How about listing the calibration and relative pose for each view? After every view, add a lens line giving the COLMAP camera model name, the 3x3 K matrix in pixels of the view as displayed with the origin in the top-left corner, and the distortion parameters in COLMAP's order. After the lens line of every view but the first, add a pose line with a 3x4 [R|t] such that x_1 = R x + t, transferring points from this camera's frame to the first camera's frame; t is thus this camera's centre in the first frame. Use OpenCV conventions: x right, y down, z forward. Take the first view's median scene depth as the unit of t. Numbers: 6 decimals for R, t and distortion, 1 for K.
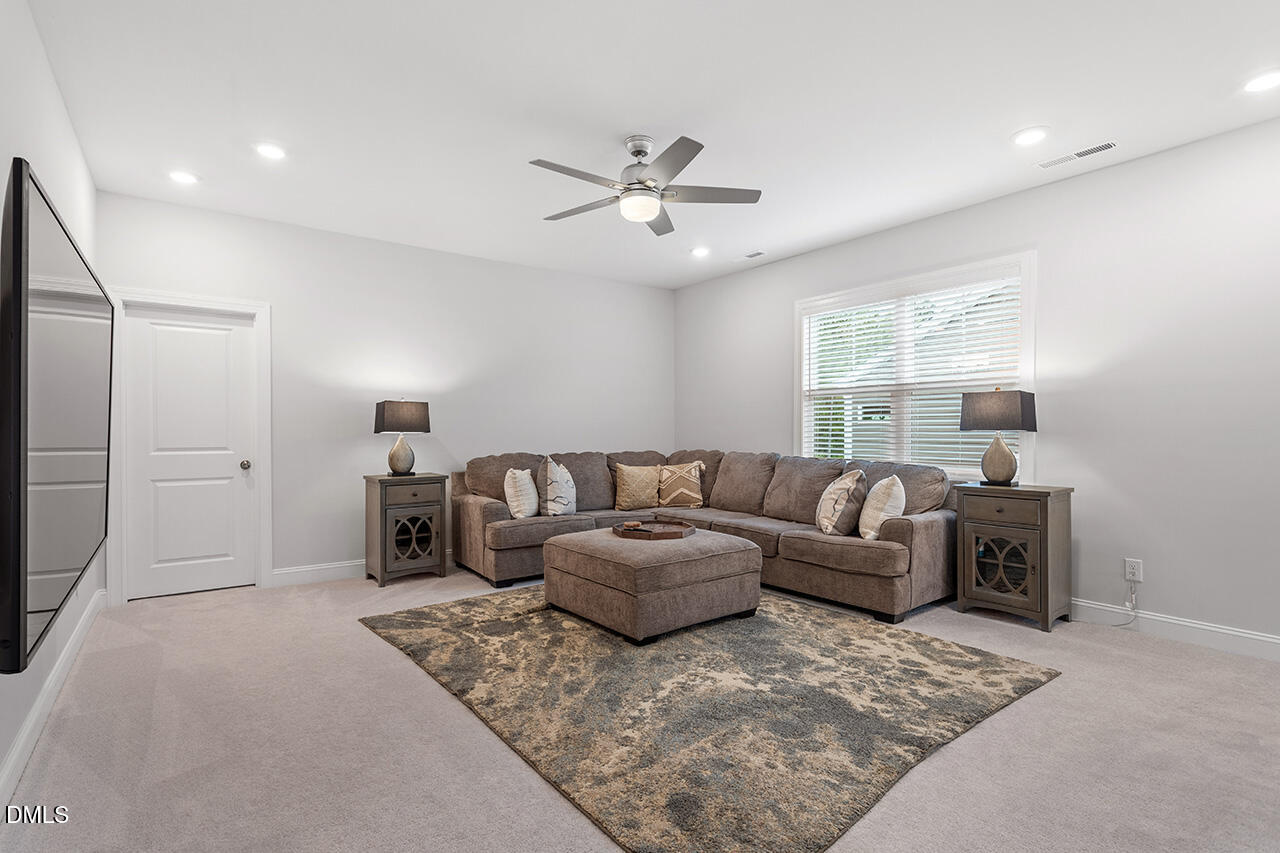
lens RADIAL K [[614.4, 0, 634.1], [0, 614.4, 426.2], [0, 0, 1]] dist [-0.005086, 0.001410]
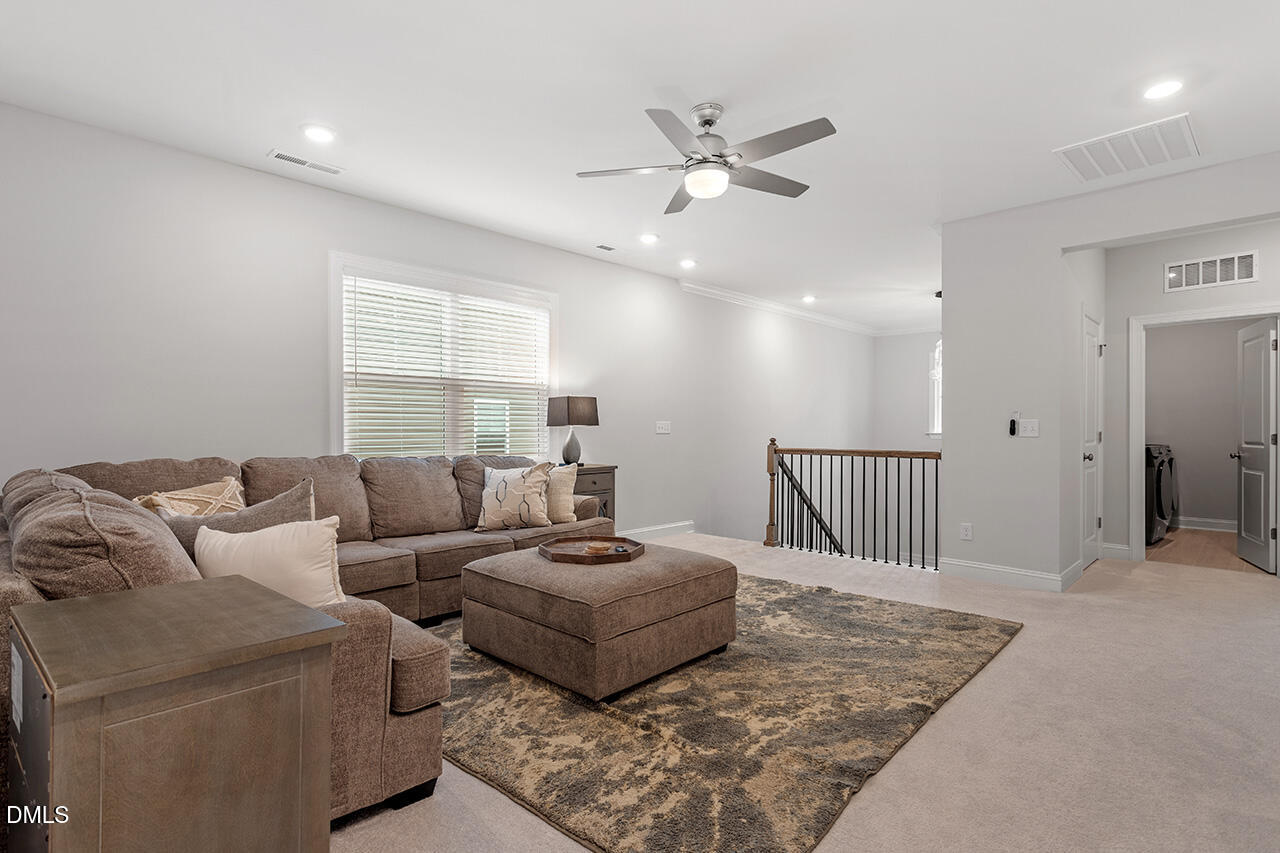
lens RADIAL K [[614.4, 0, 634.1], [0, 614.4, 428.0], [0, 0, 1]] dist [-0.005086, 0.001410]
pose [[-0.144885, -0.004604, 0.989438, -0.918321], [-0.014031, 0.999898, 0.002599, 0.008333], [-0.989349, -0.013506, -0.144935, 1.275770]]
